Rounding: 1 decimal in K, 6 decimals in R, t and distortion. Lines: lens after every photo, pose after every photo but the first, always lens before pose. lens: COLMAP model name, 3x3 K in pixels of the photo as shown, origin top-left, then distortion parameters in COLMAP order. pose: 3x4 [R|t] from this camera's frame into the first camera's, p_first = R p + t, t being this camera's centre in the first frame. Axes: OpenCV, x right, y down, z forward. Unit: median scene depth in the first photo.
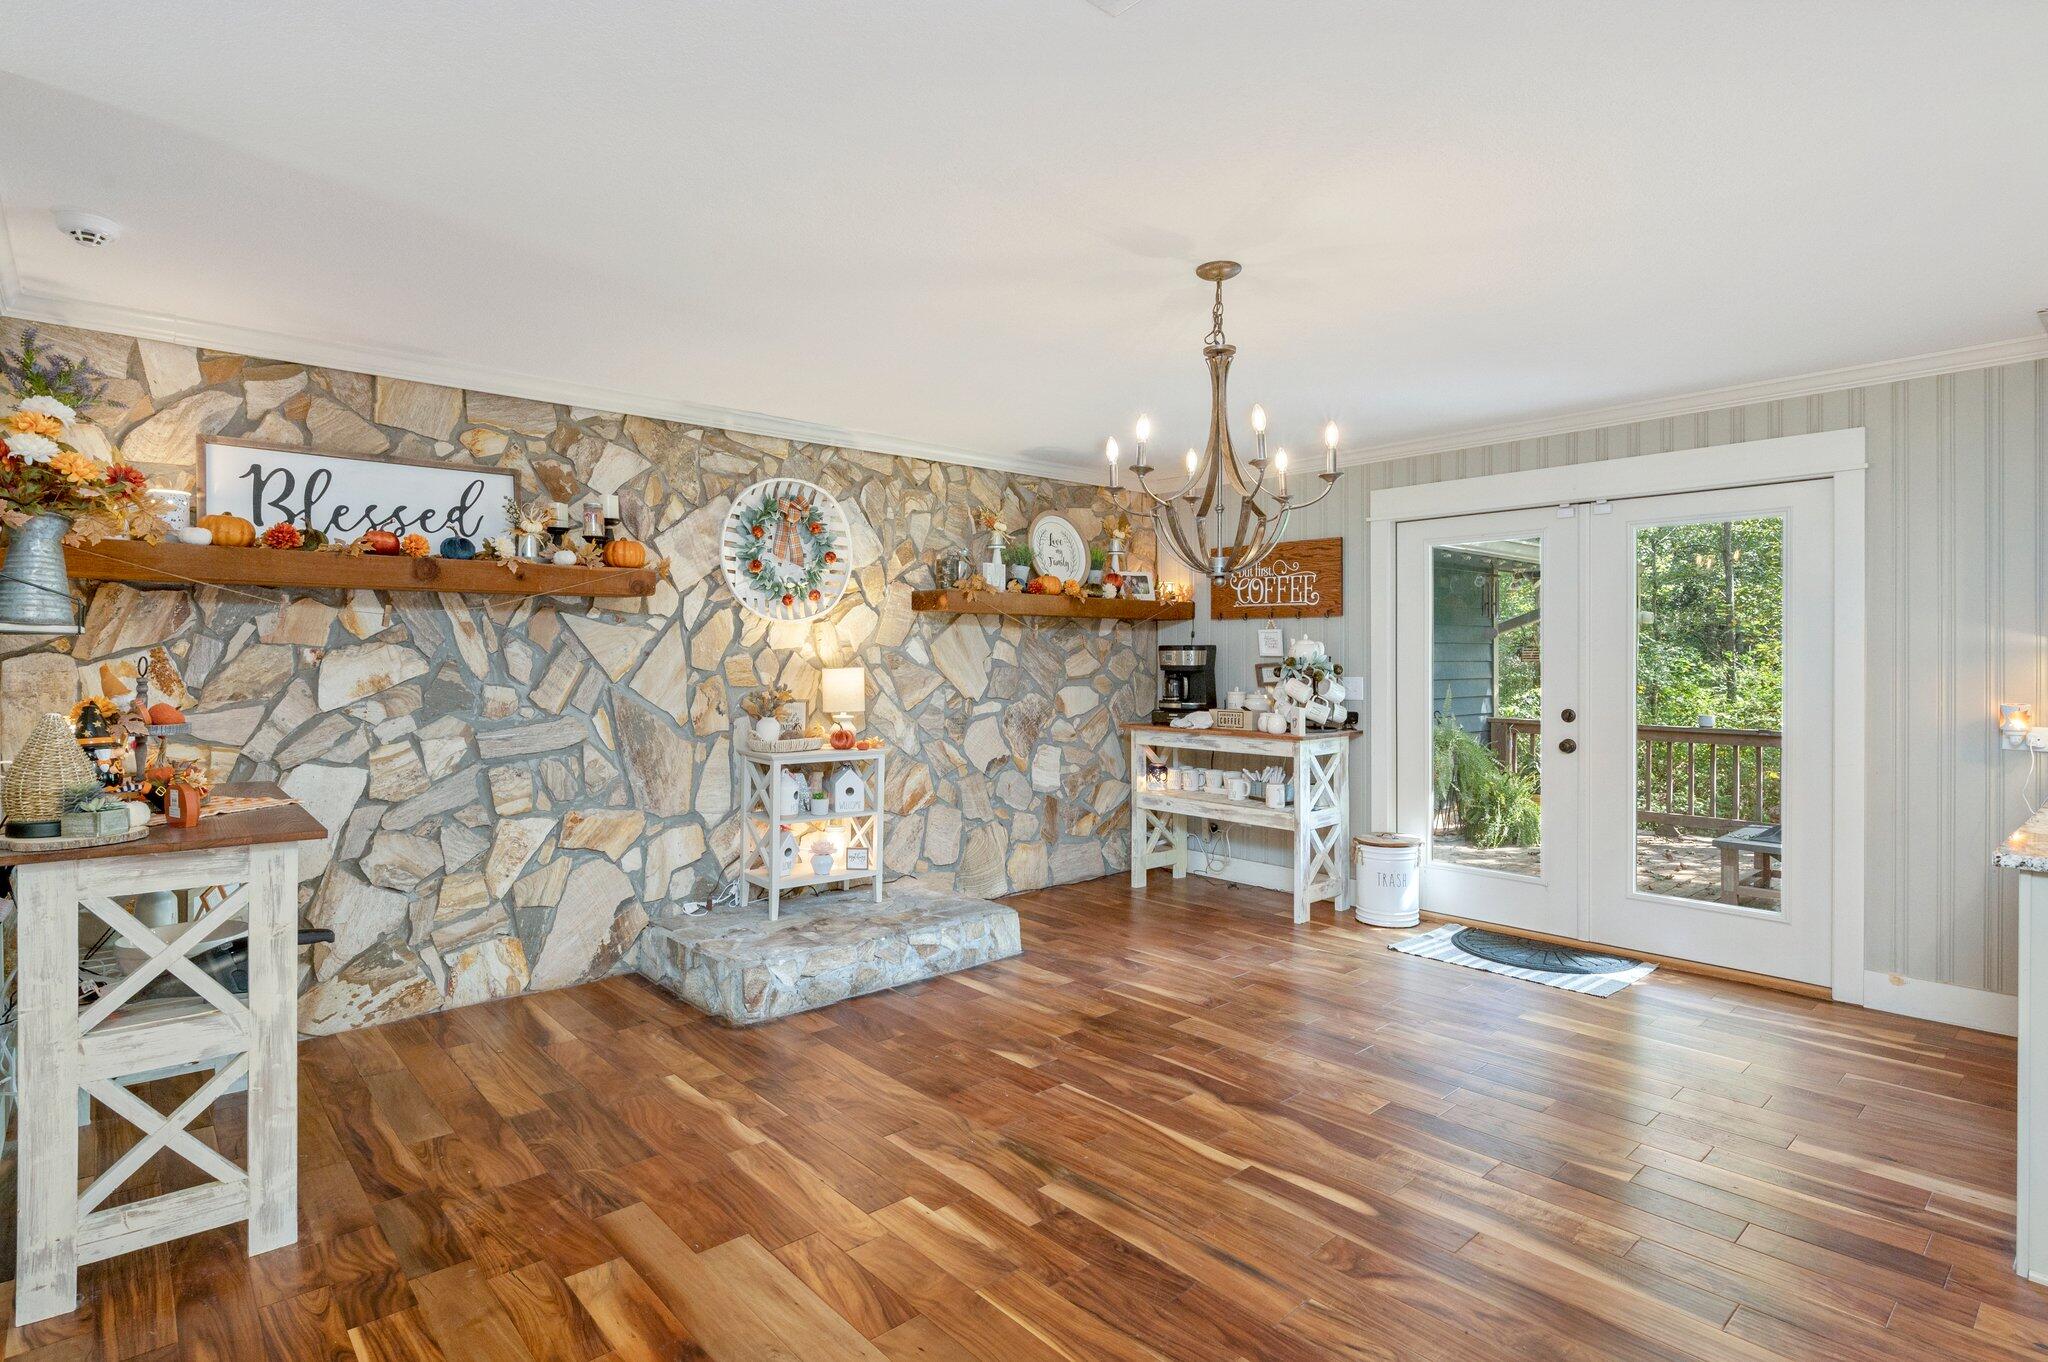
lens RADIAL K [[1021.3, 0, 1017.8], [0, 1021.3, 668.7], [0, 0, 1]] dist [-0.004157, -0.000160]
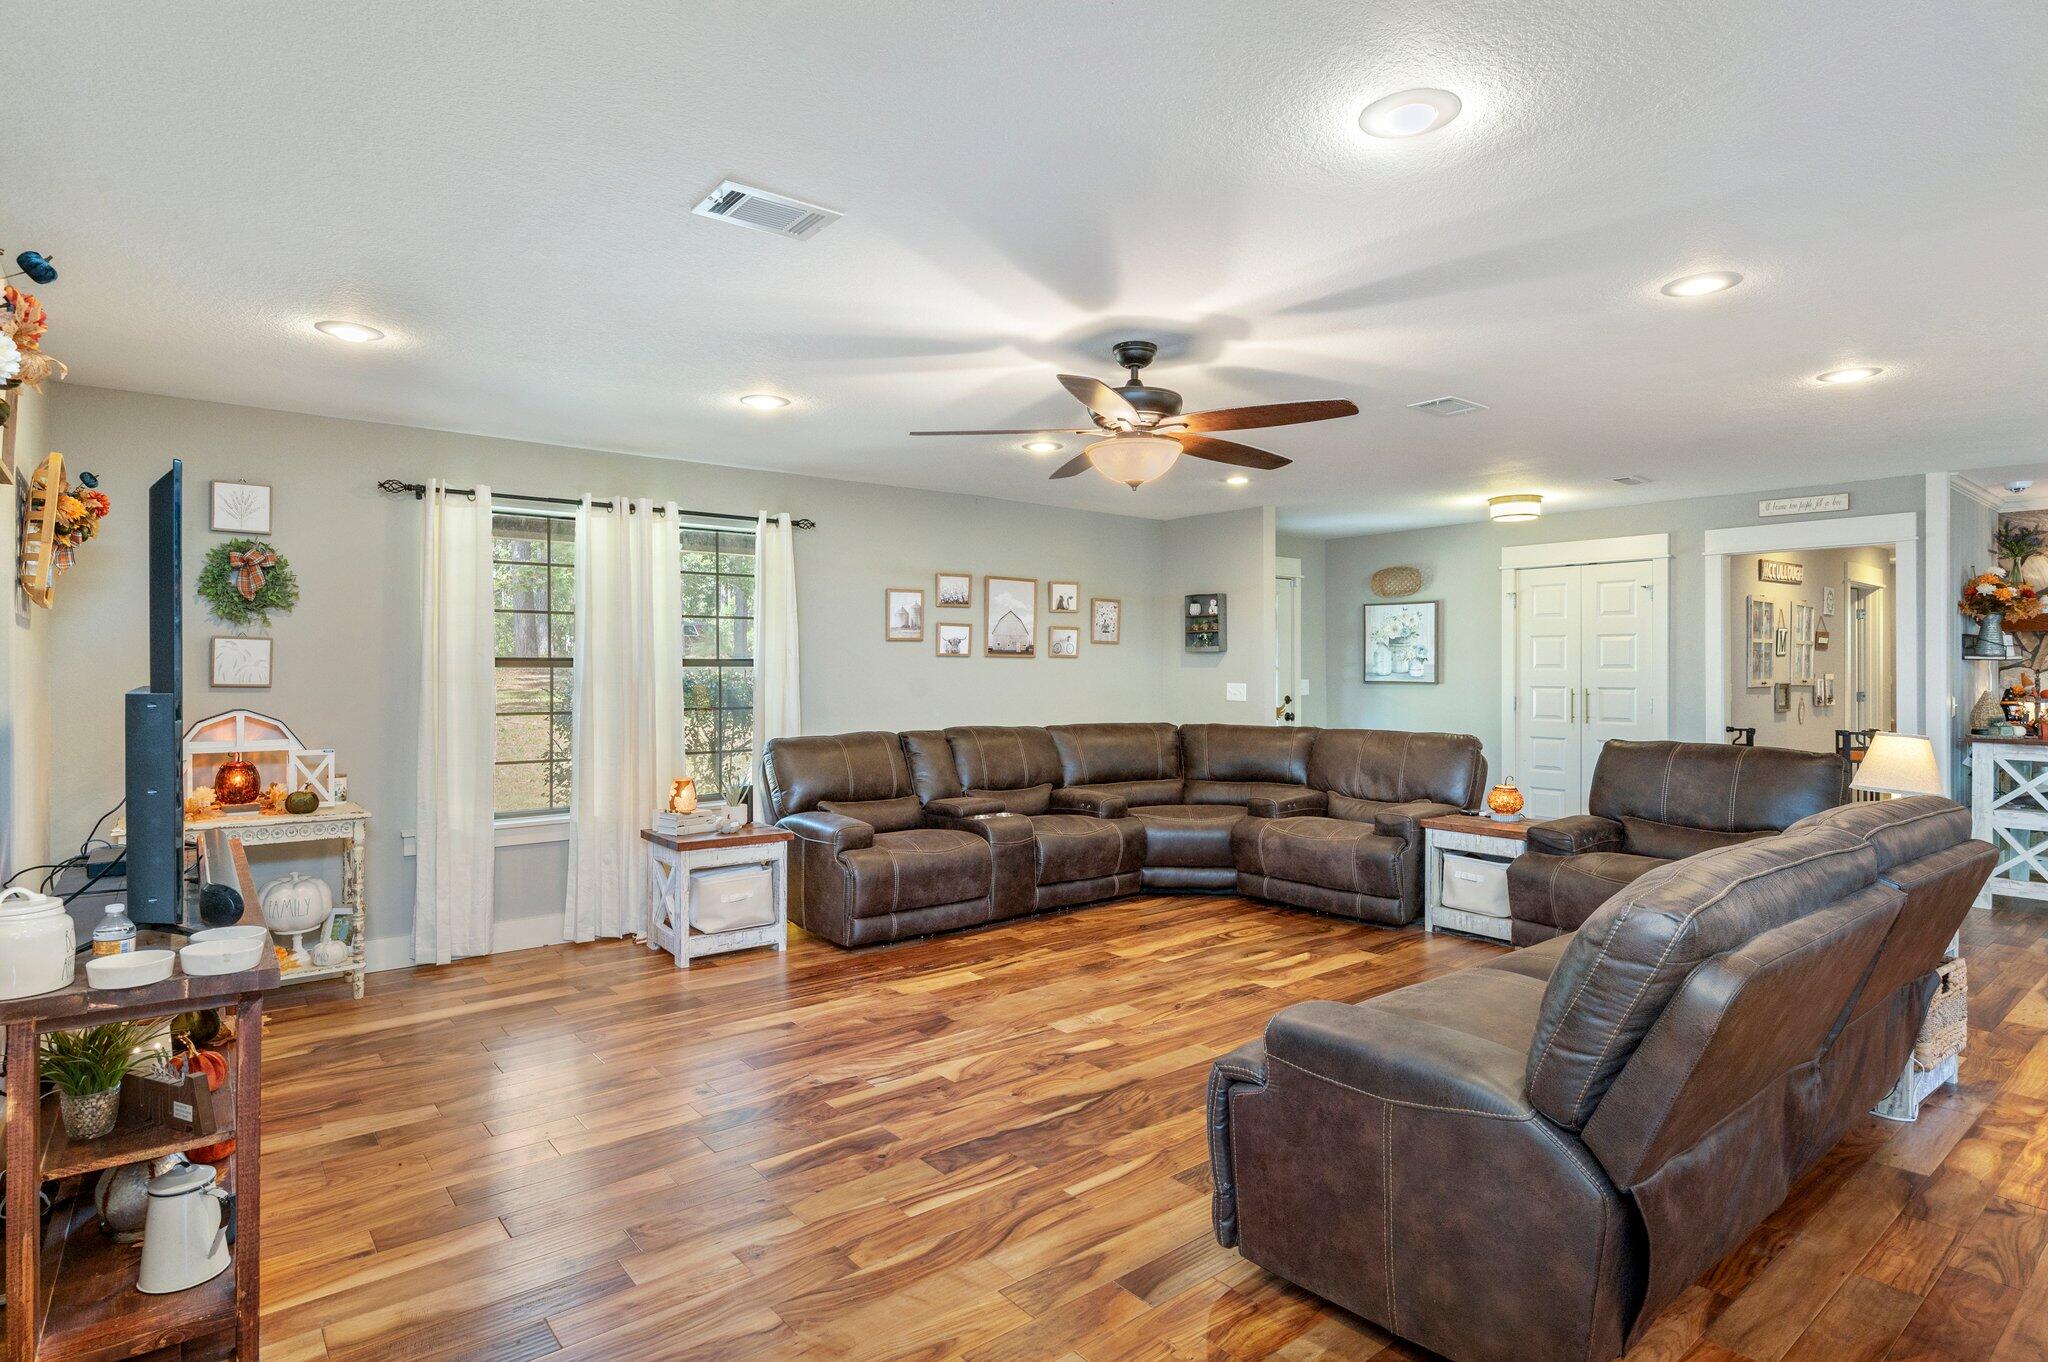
lens RADIAL K [[1071.6, 0, 1024.0], [0, 1071.6, 681.0], [0, 0, 1]] dist [-0.002422, -0.000215]
pose [[-0.035978, 0.008686, -0.999315, 0.868586], [-0.010556, 0.999903, 0.009071, 0.009461], [0.999297, 0.010875, -0.035883, -0.639326]]
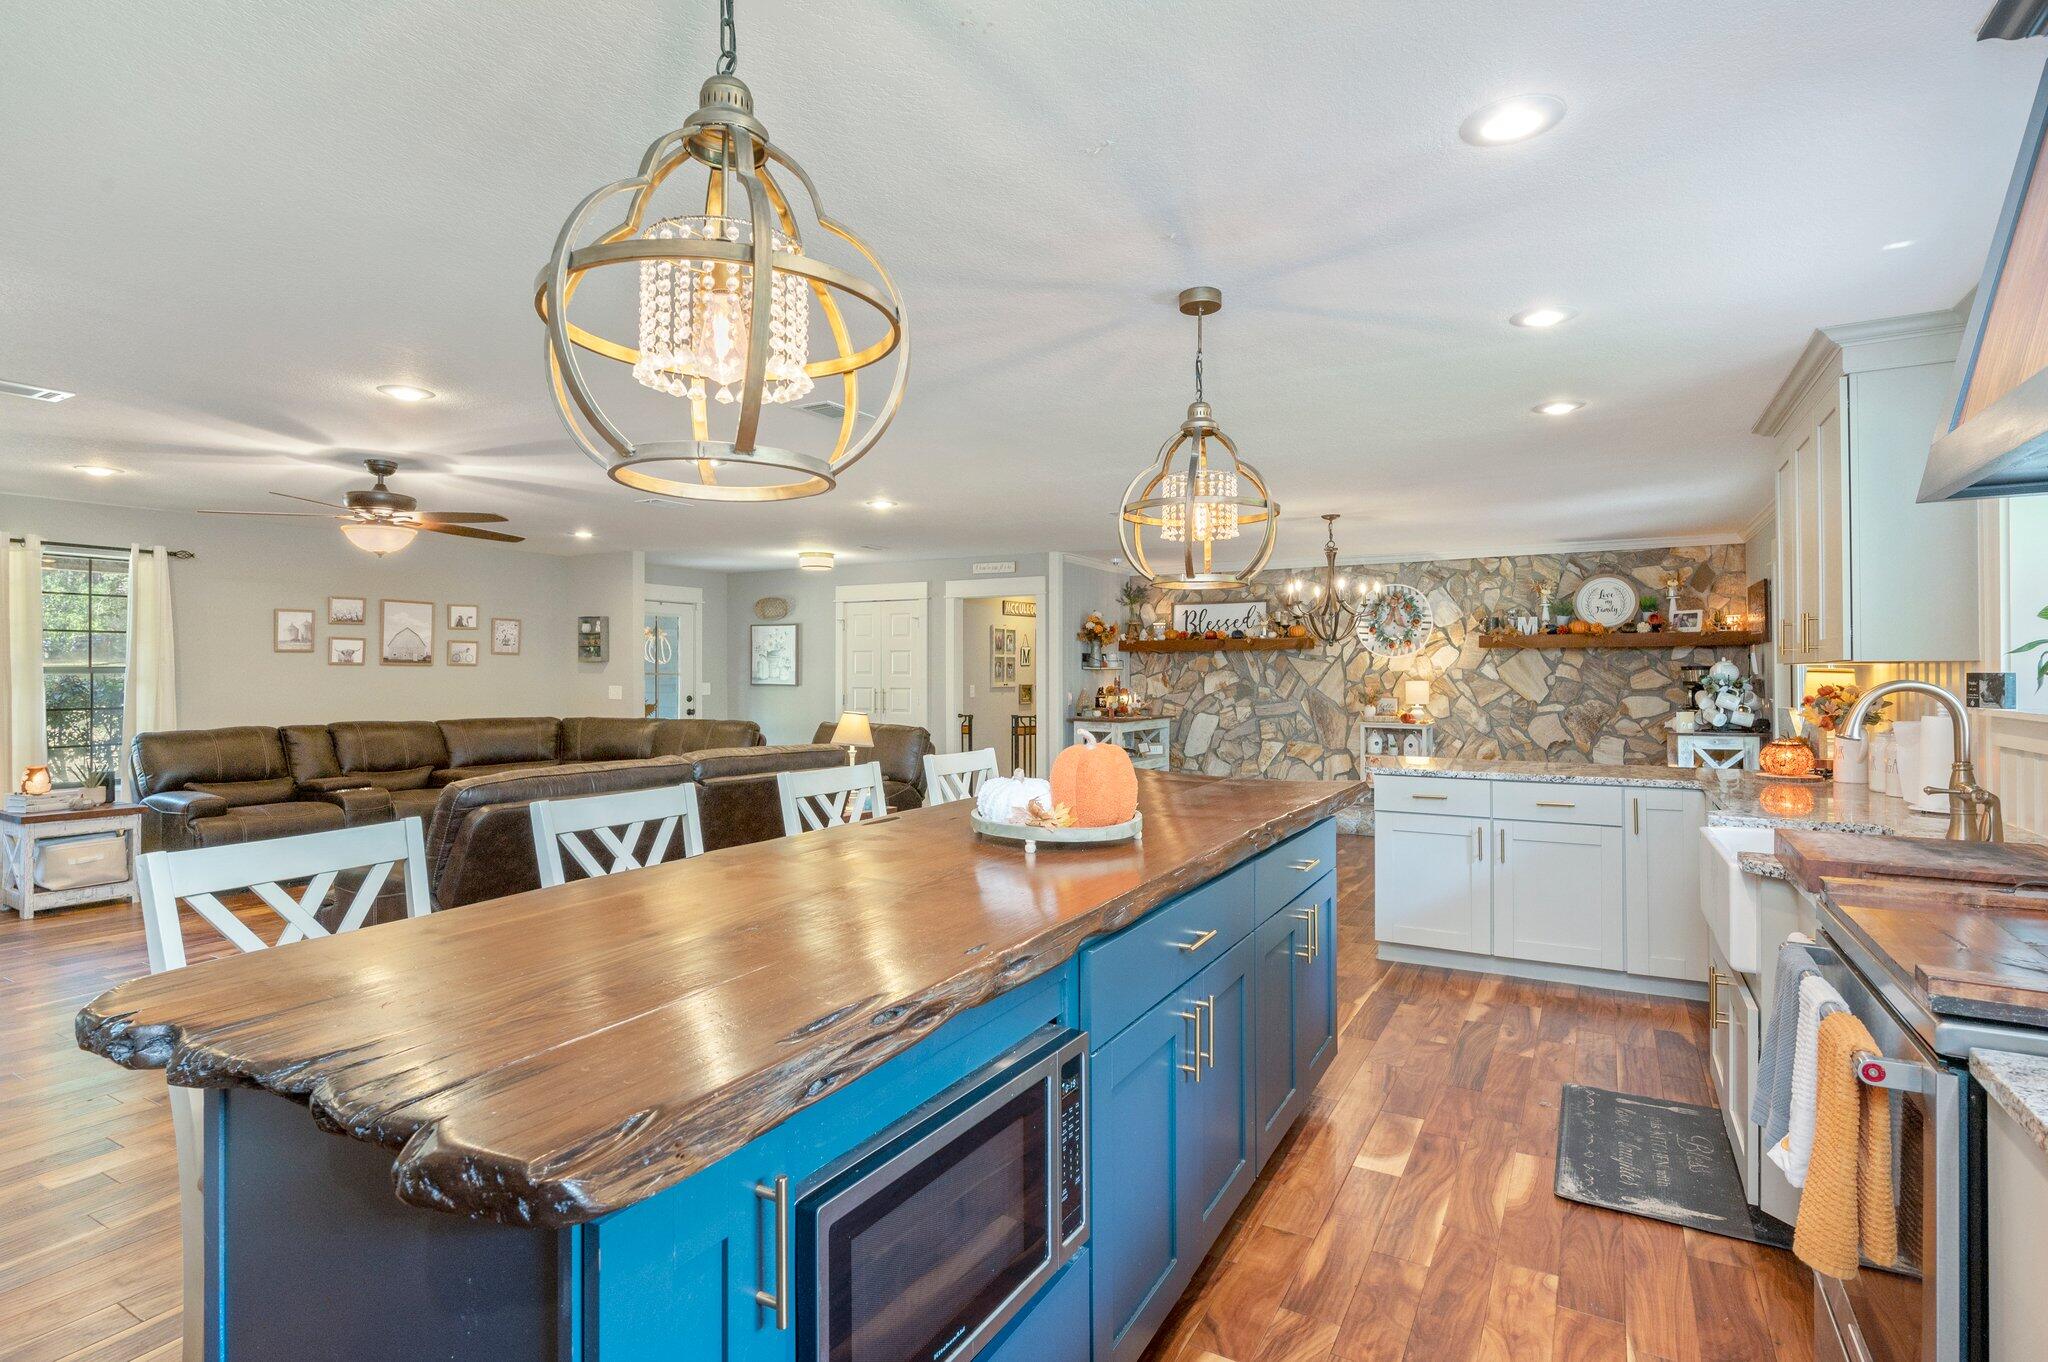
lens RADIAL K [[1021.3, 0, 1017.8], [0, 1021.3, 668.7], [0, 0, 1]] dist [-0.004157, -0.000160]
pose [[0.325965, -0.006560, -0.945359, 1.346492], [-0.010118, 0.999894, -0.010428, 0.003674], [0.945328, 0.012965, 0.325865, -0.306829]]
